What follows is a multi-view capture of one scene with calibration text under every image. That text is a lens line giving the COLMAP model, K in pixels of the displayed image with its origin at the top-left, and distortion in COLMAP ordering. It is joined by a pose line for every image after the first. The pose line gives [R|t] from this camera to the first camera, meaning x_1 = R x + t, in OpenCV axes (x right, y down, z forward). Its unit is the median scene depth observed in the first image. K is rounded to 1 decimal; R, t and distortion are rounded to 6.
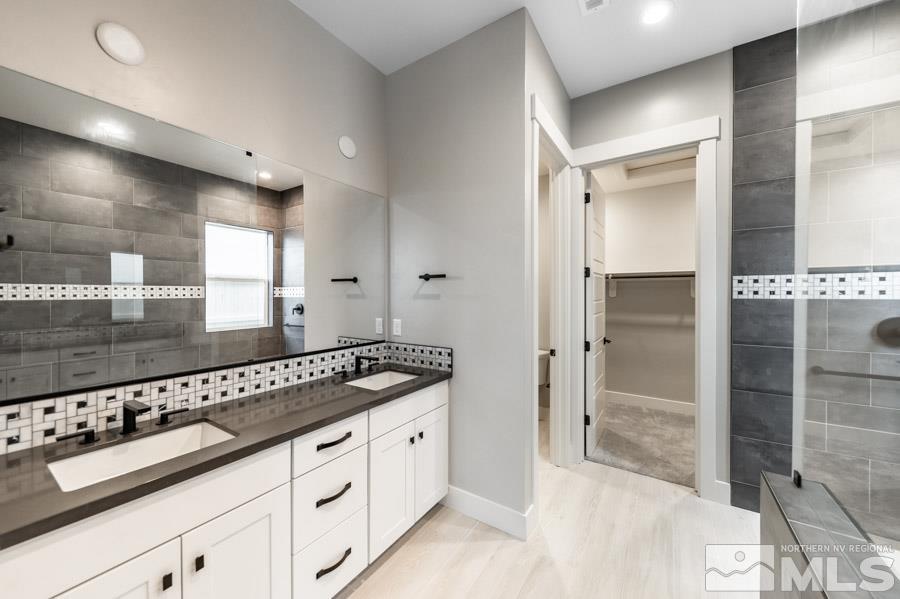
lens RADIAL K [[328.7, 0, 448.3], [0, 328.7, 308.9], [0, 0, 1]] dist [0.012486, -0.004569]
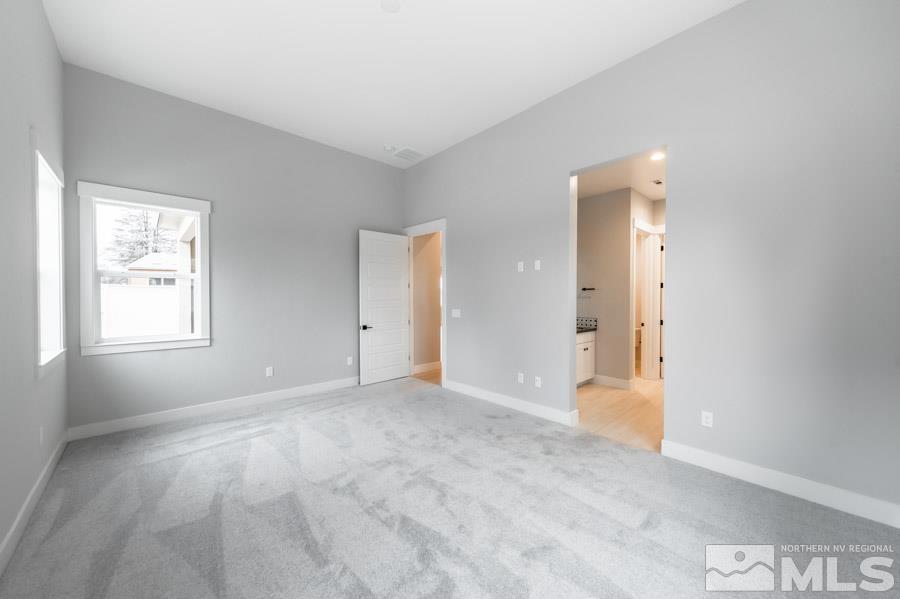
lens RADIAL K [[328.7, 0, 450.3], [0, 328.7, 301.2], [0, 0, 1]] dist [0.012486, -0.004569]
pose [[0.972683, 0.010078, -0.231917, -0.387151], [-0.013686, 0.999809, -0.013952, 0.032491], [0.231732, 0.016745, 0.972635, -1.327633]]
